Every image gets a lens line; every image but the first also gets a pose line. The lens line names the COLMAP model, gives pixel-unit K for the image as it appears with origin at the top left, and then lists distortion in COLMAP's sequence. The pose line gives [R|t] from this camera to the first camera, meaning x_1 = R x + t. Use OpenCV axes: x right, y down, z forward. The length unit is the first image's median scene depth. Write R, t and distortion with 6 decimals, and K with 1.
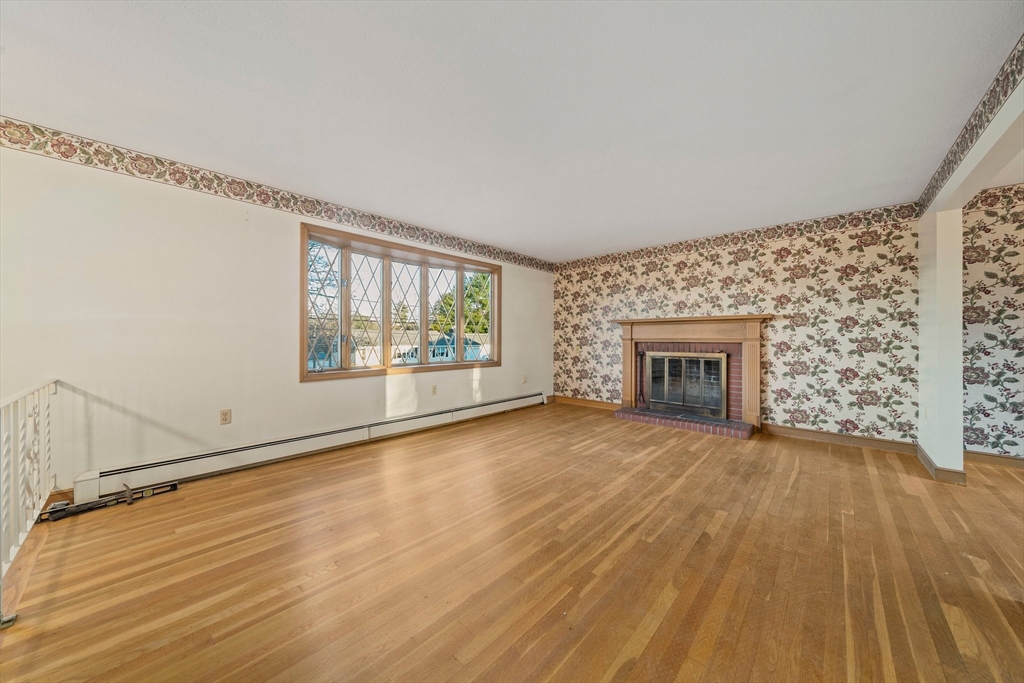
lens RADIAL K [[348.3, 0, 521.7], [0, 348.3, 333.5], [0, 0, 1]] dist [-0.007250, 0.000485]
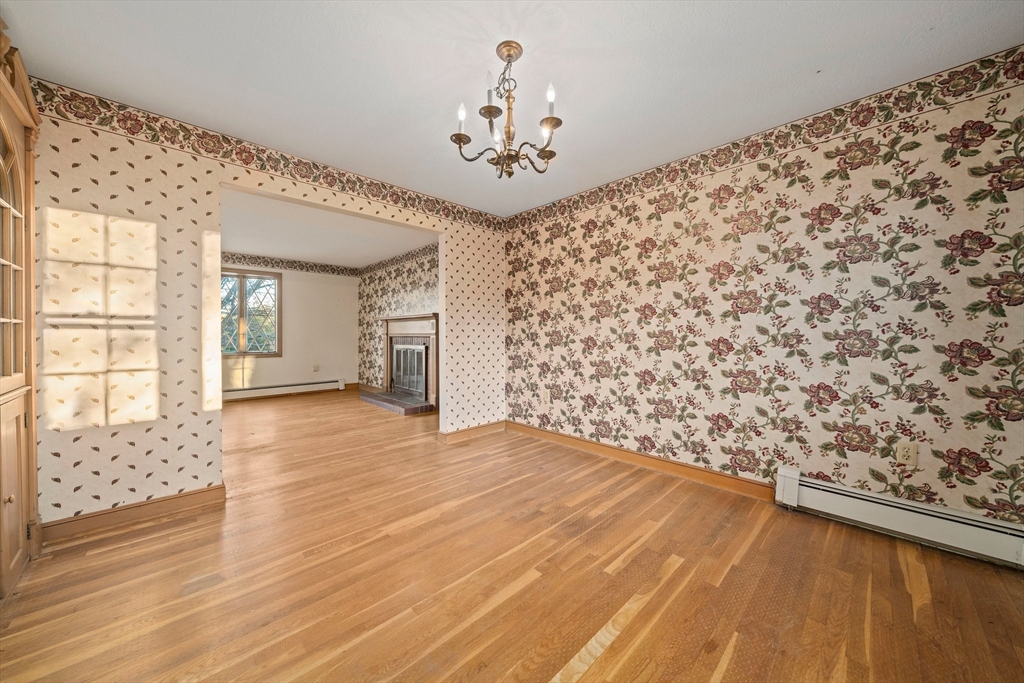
lens RADIAL K [[348.3, 0, 540.3], [0, 348.3, 335.8], [0, 0, 1]] dist [-0.007250, 0.000485]
pose [[0.999080, -0.004113, -0.042698, 0.910015], [0.004700, 0.999896, 0.013660, 0.007917], [0.042637, -0.013848, 0.998995, -0.161679]]
